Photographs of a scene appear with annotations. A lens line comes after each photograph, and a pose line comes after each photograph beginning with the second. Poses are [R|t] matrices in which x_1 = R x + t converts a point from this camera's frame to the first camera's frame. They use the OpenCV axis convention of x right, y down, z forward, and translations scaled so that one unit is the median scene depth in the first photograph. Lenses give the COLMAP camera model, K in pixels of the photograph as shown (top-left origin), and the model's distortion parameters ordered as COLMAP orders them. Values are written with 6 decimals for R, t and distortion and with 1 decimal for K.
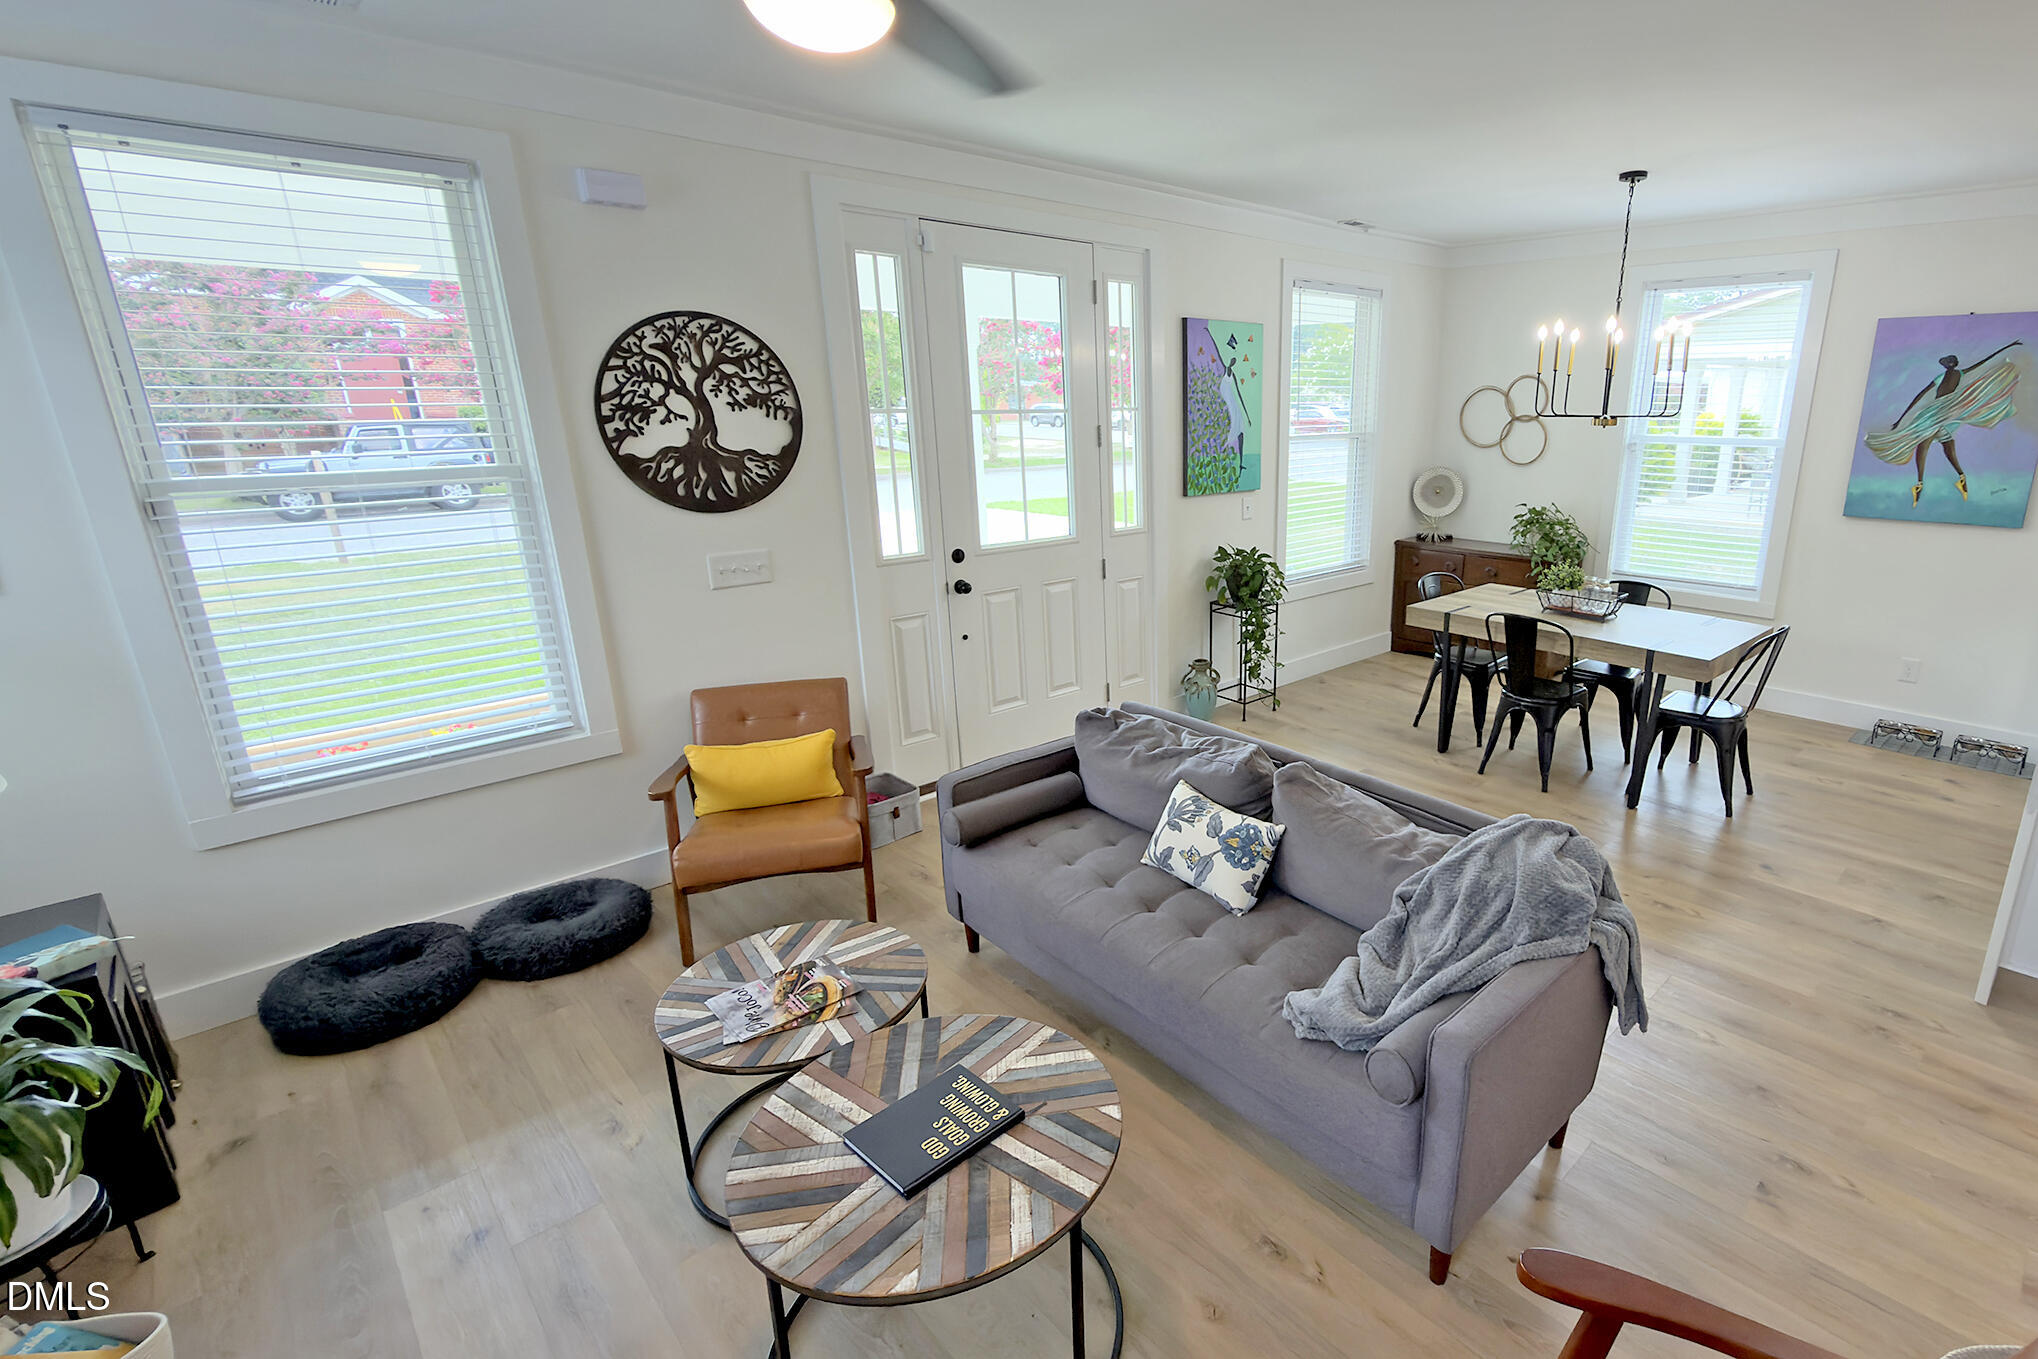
lens RADIAL K [[974.3, 0, 1215.2], [0, 974.3, 674.5], [0, 0, 1]] dist [0.000600, -0.000115]
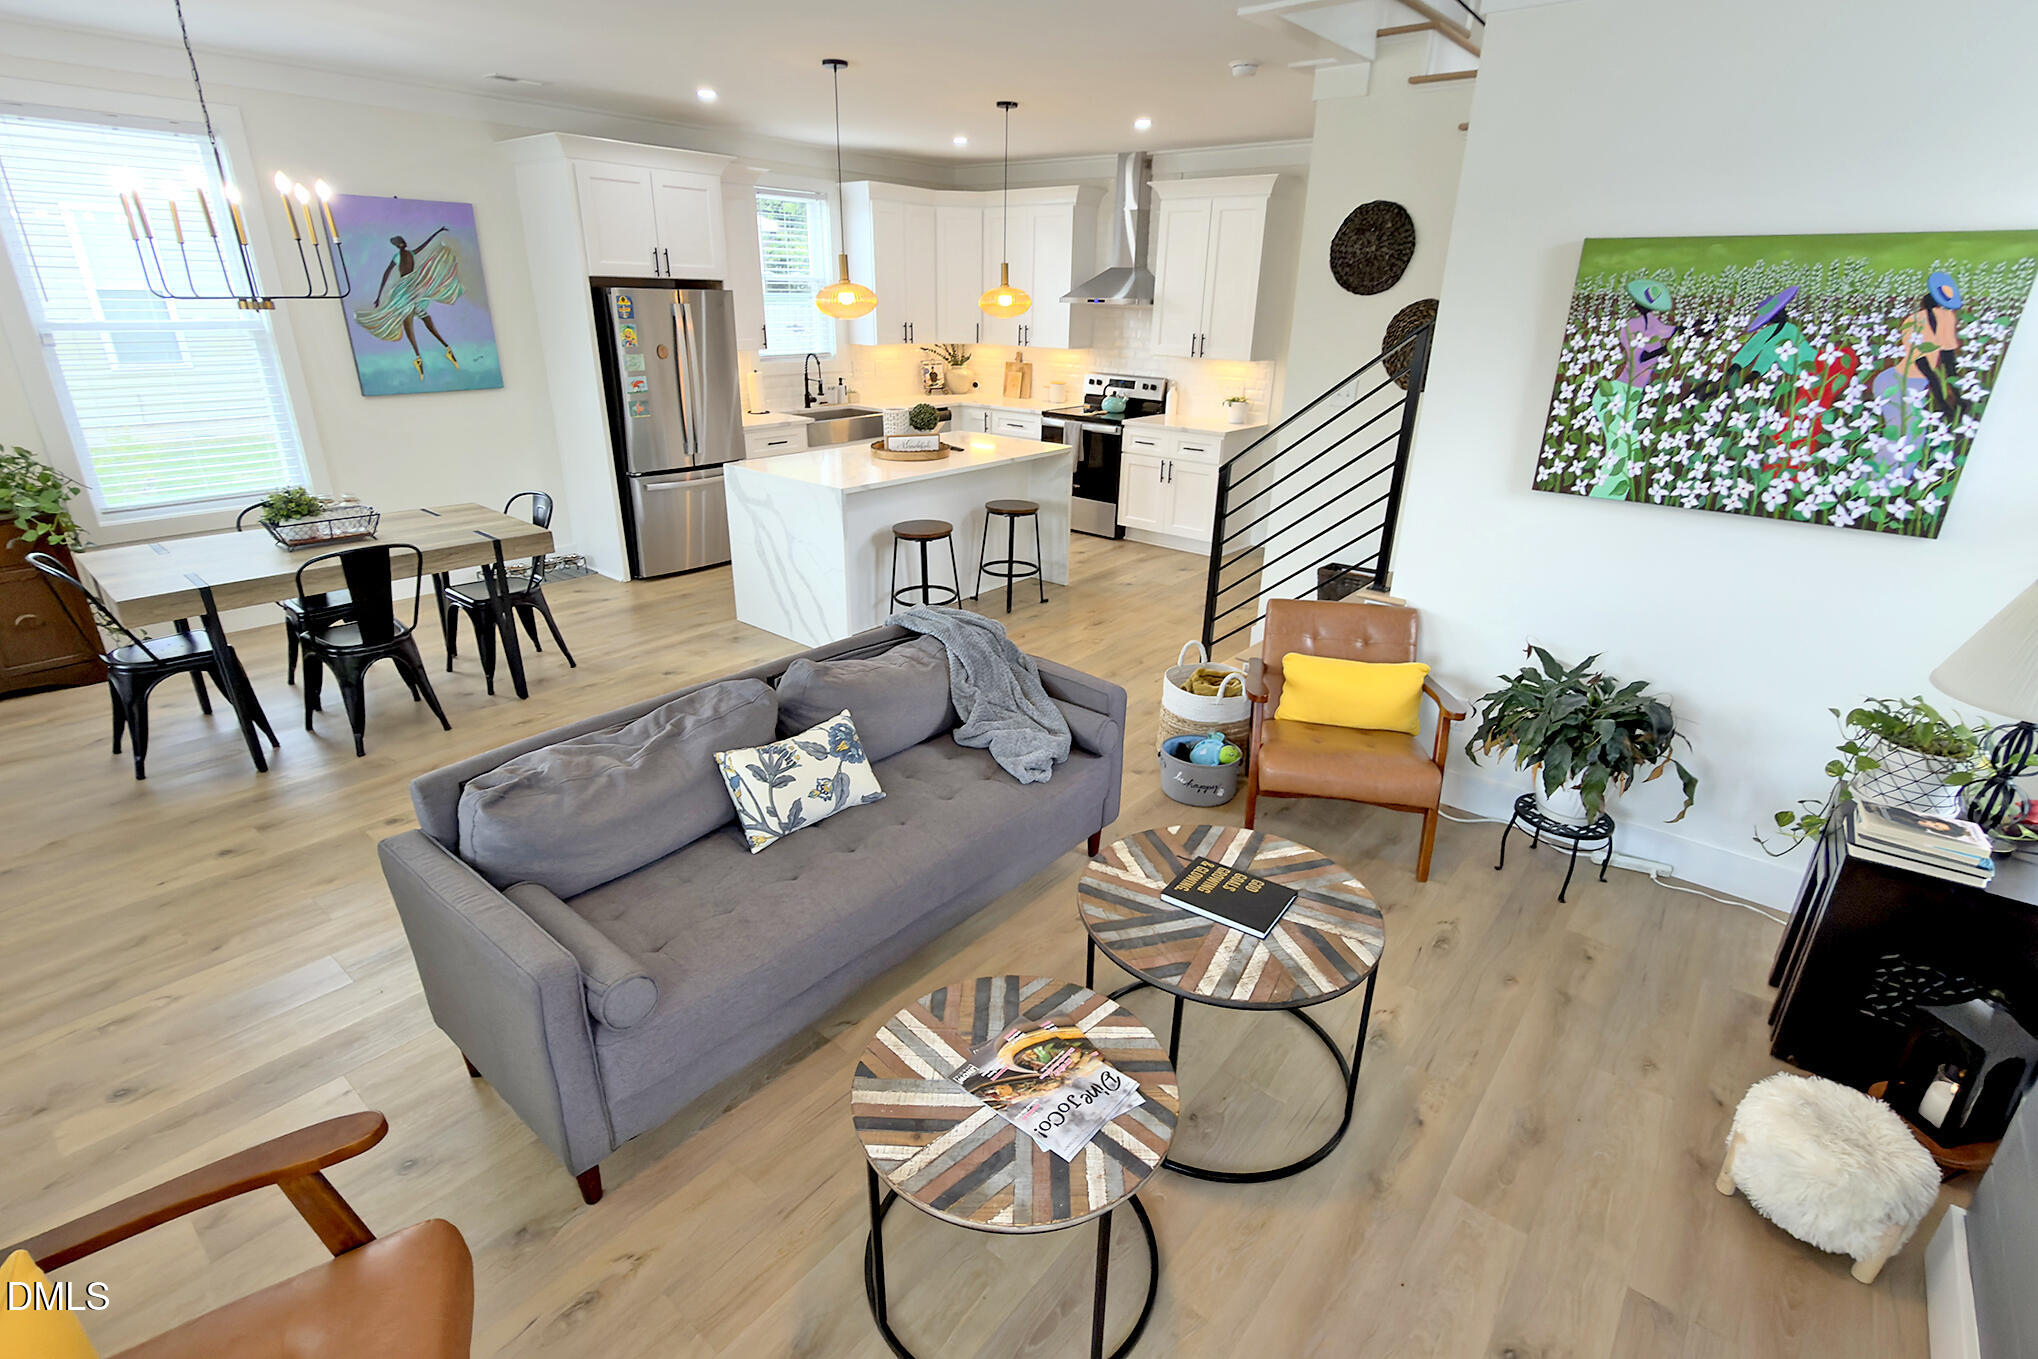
lens RADIAL K [[961.4, 0, 1019.0], [0, 961.4, 679.5], [0, 0, 1]] dist [-0.001377, -0.000410]
pose [[-0.077465, -0.378725, 0.922262, -0.708280], [0.254590, 0.886859, 0.385571, -0.180490], [-0.963942, 0.264667, 0.027719, 0.624942]]
